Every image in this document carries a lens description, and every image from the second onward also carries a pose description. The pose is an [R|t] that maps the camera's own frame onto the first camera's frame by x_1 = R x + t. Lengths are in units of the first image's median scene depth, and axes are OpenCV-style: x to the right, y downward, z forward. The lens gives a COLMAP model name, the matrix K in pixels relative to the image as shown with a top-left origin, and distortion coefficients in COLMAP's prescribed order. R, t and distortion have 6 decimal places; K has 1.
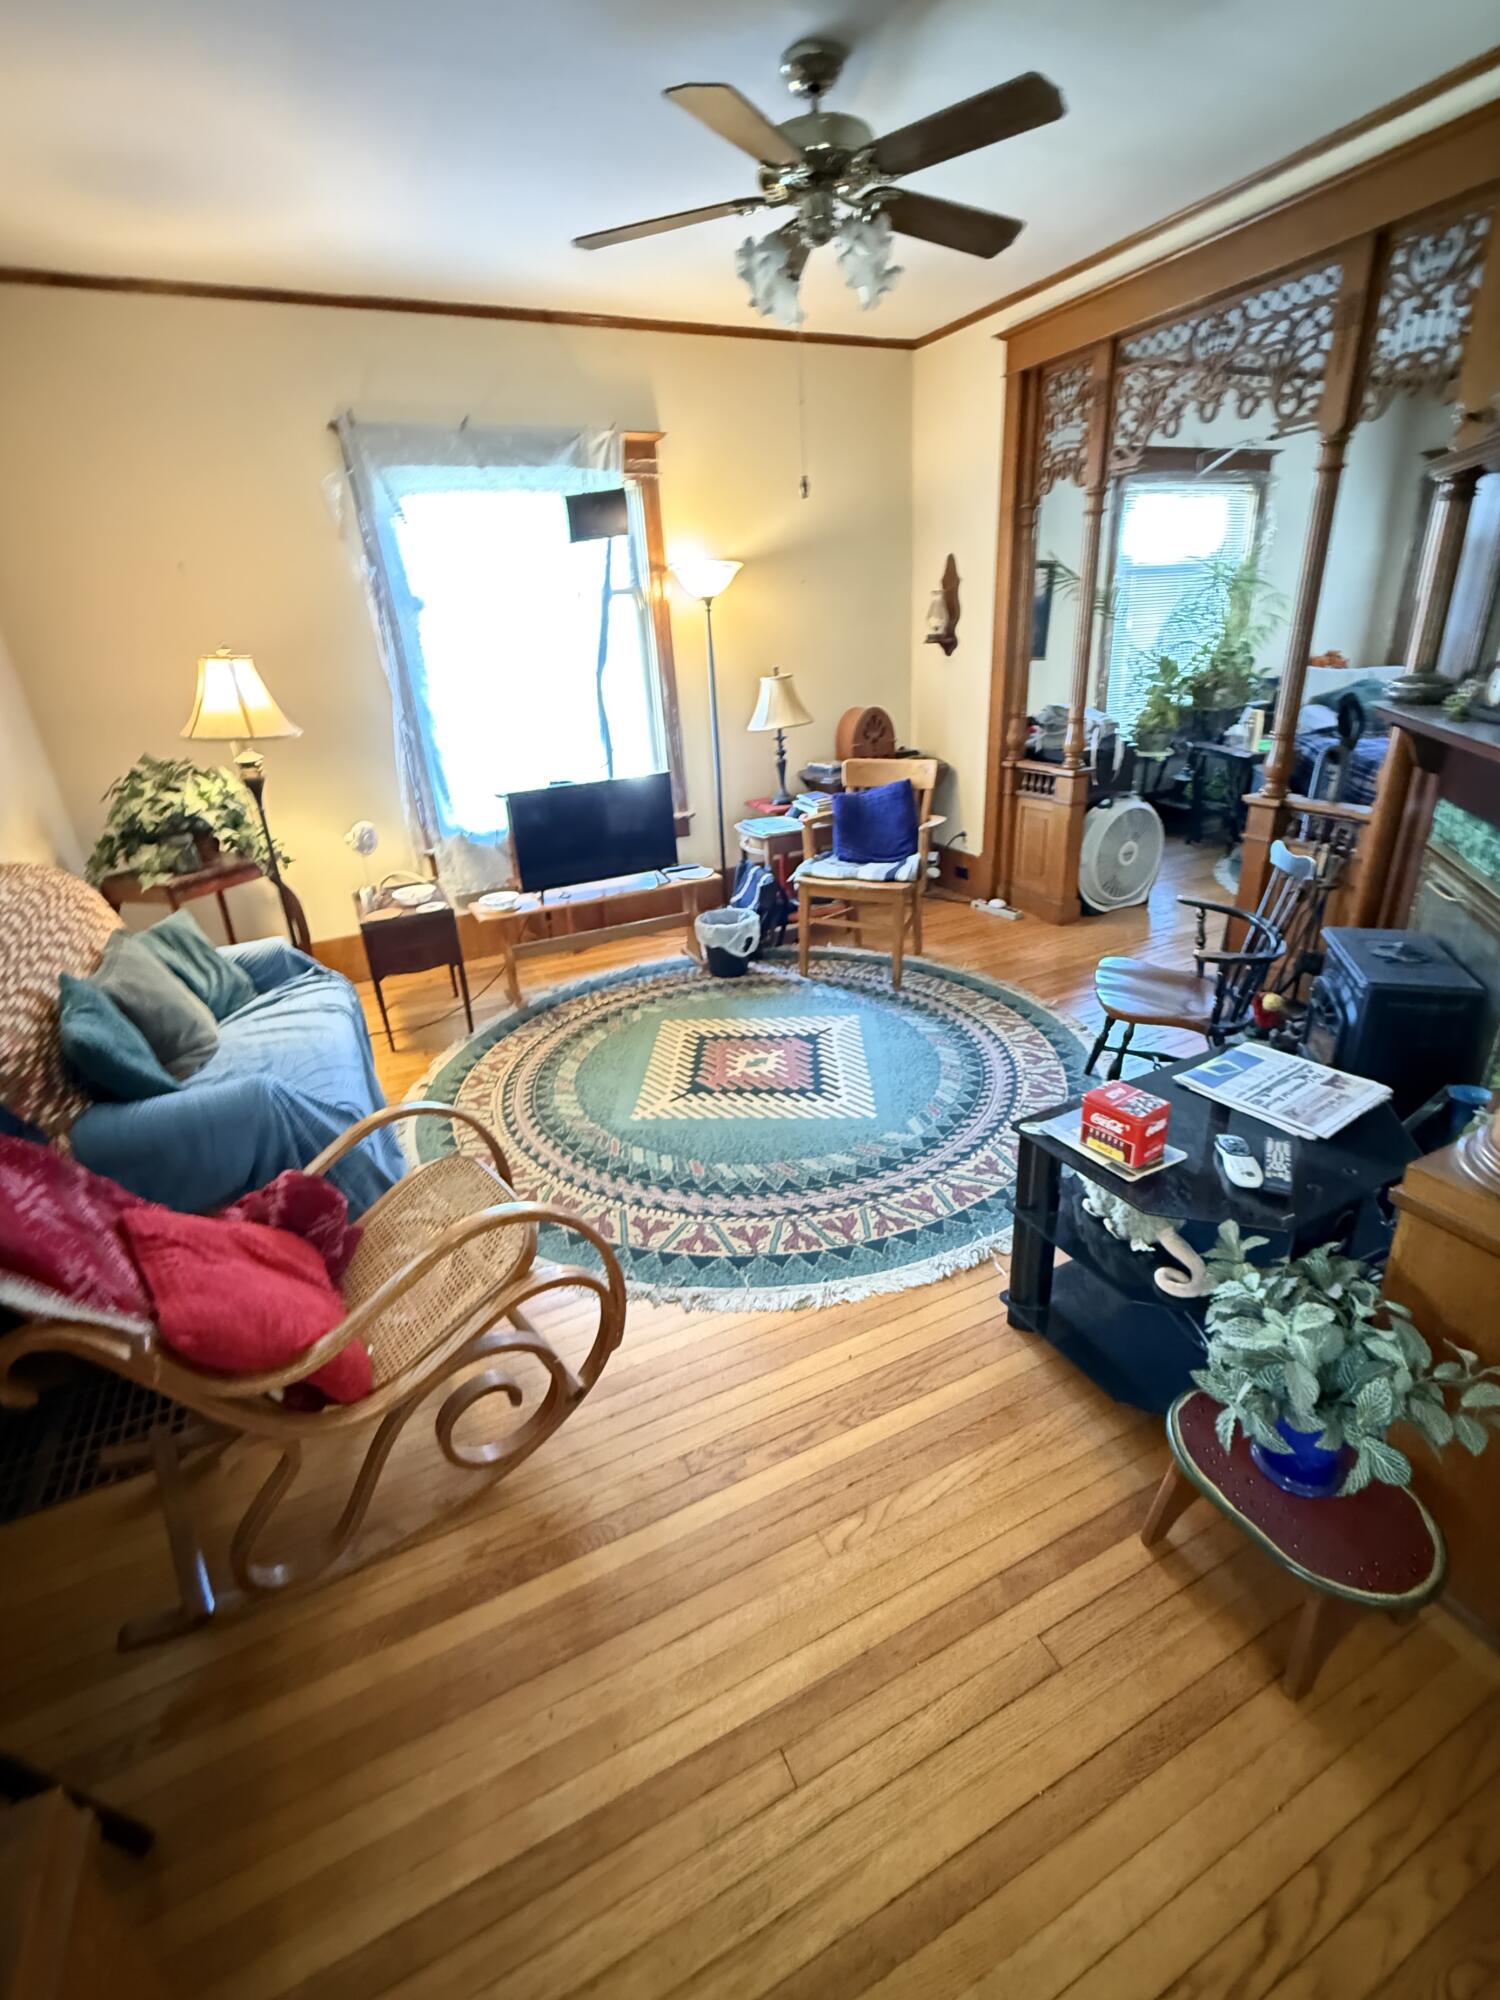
lens RADIAL K [[872.0, 0, 746.6], [0, 872.0, 992.1], [0, 0, 1]] dist [-0.000054, -0.000152]
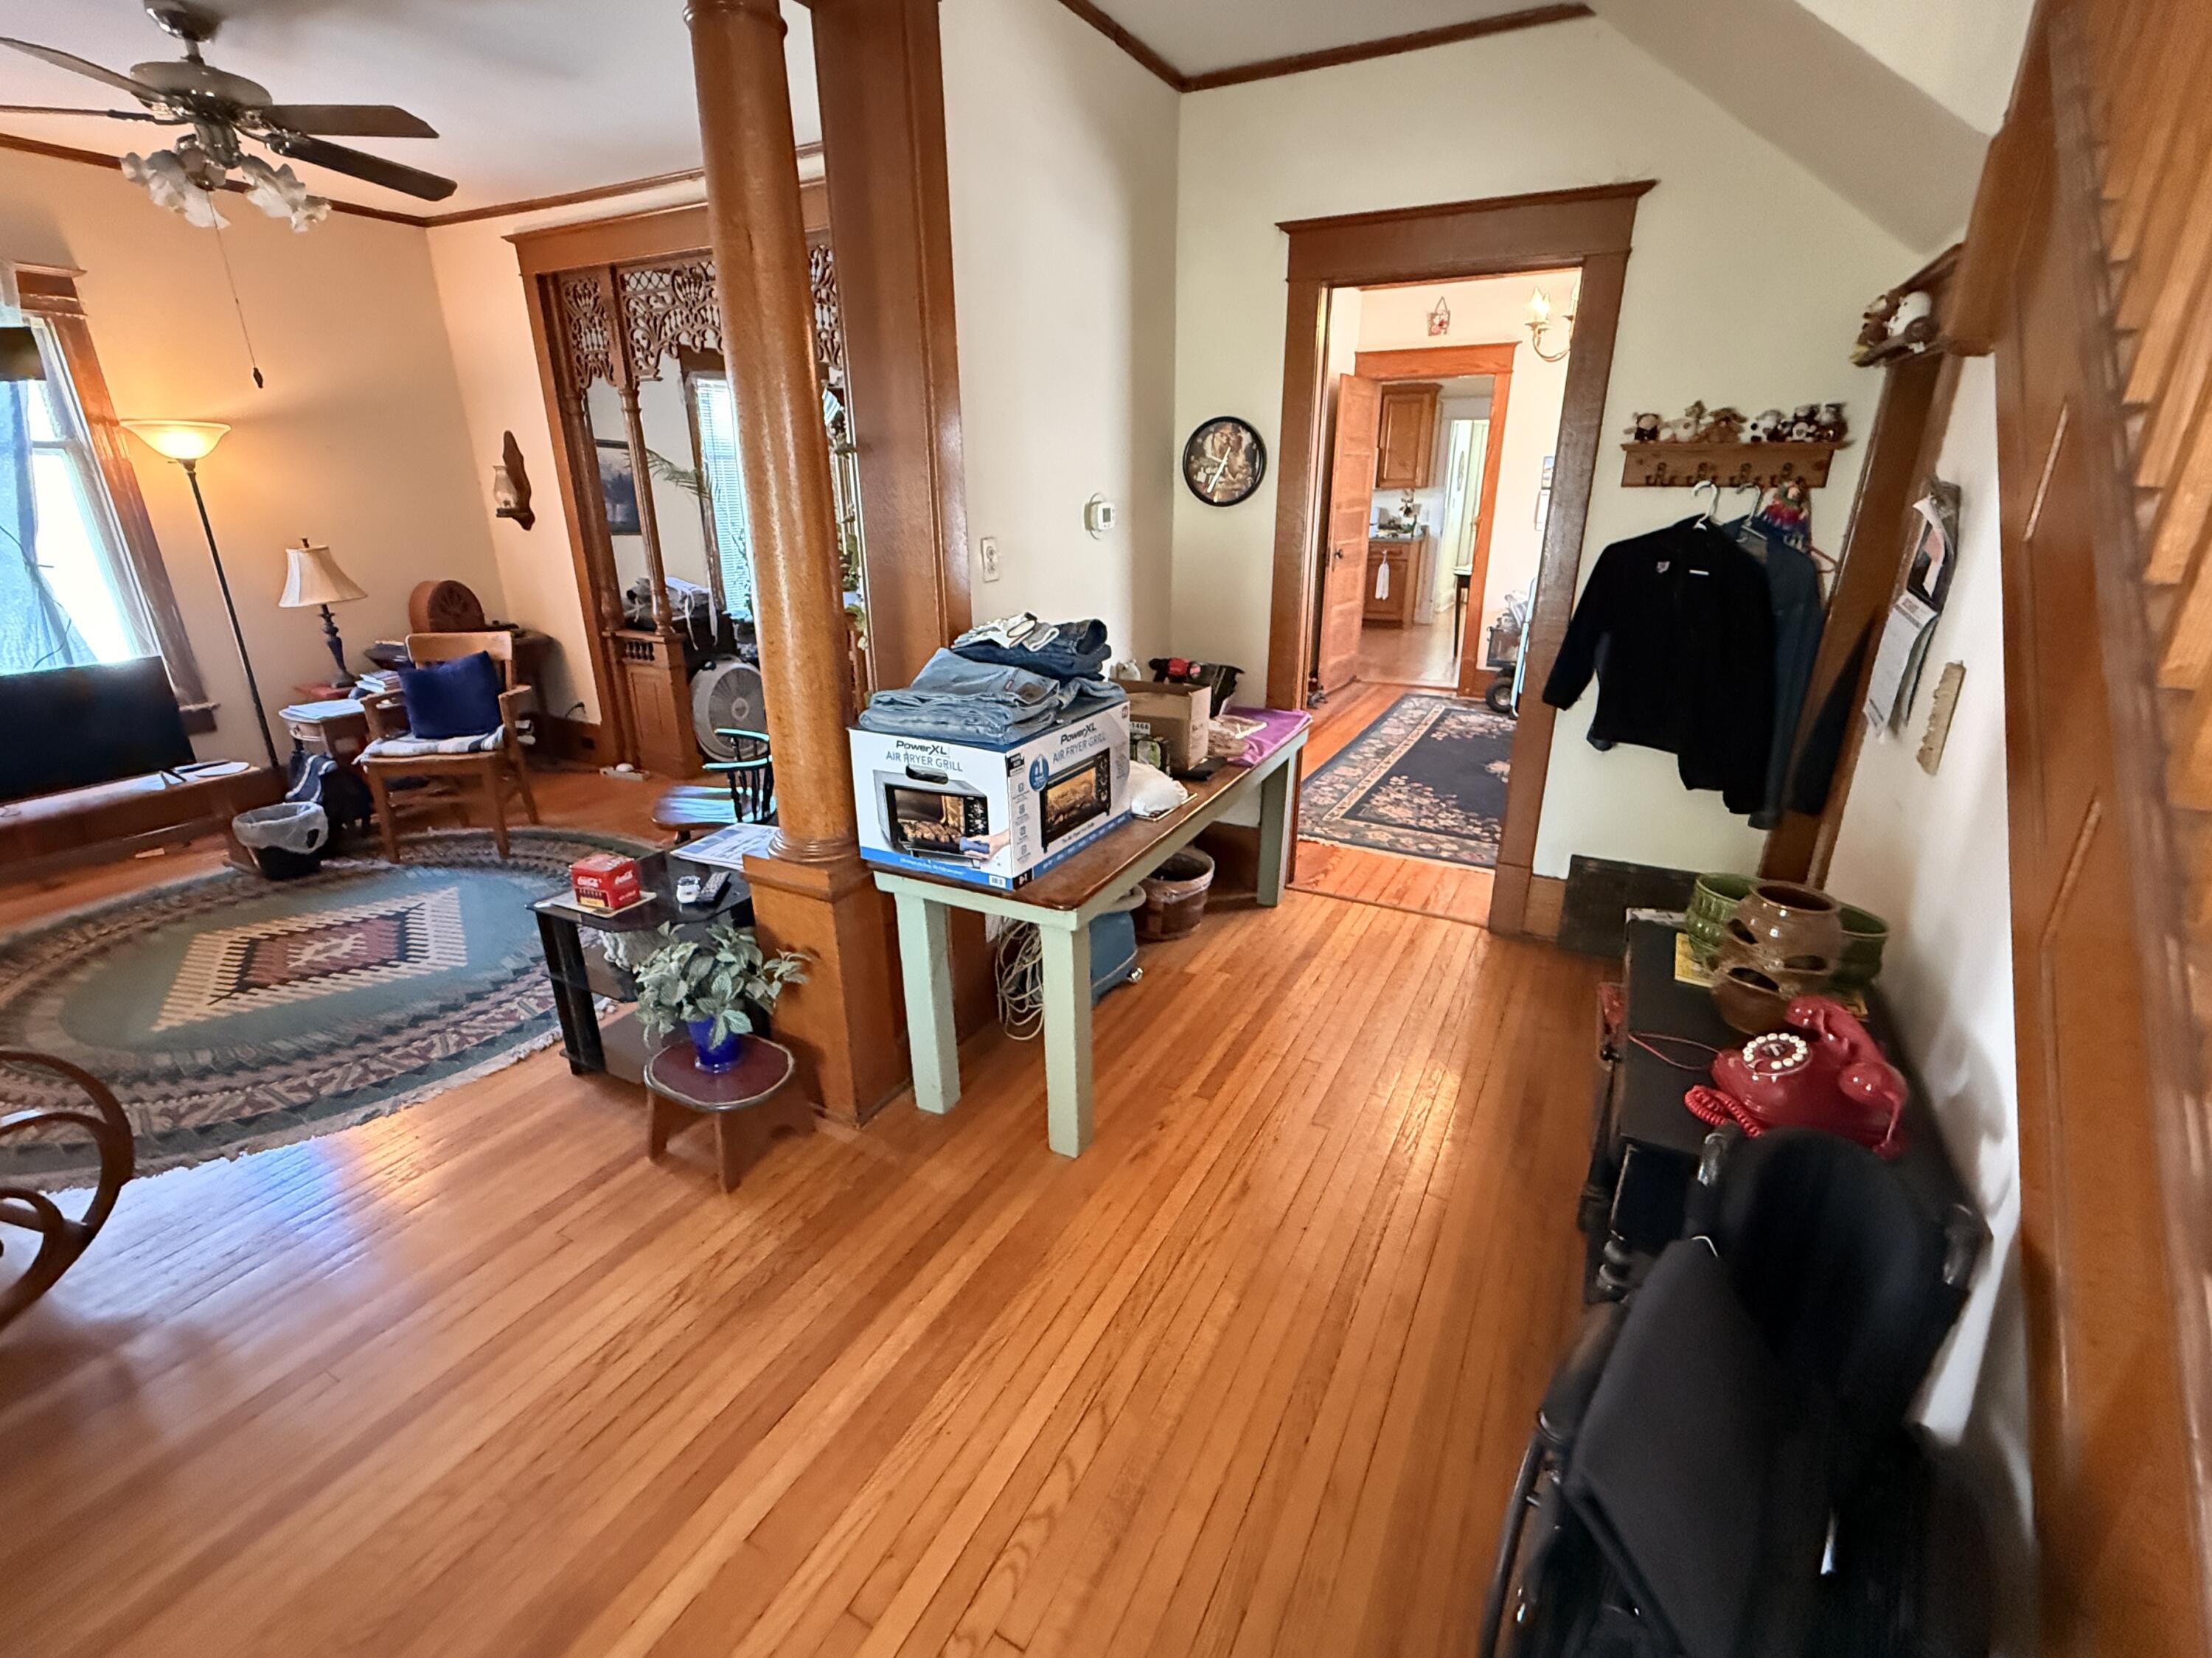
lens RADIAL K [[982.5, 0, 1107.0], [0, 982.5, 825.6], [0, 0, 1]] dist [-0.000219, -0.000456]
pose [[0.804564, -0.147442, 0.575271, 0.085526], [0.186011, 0.982512, -0.008334, 0.099868], [-0.563982, 0.113712, 0.817920, -0.319929]]
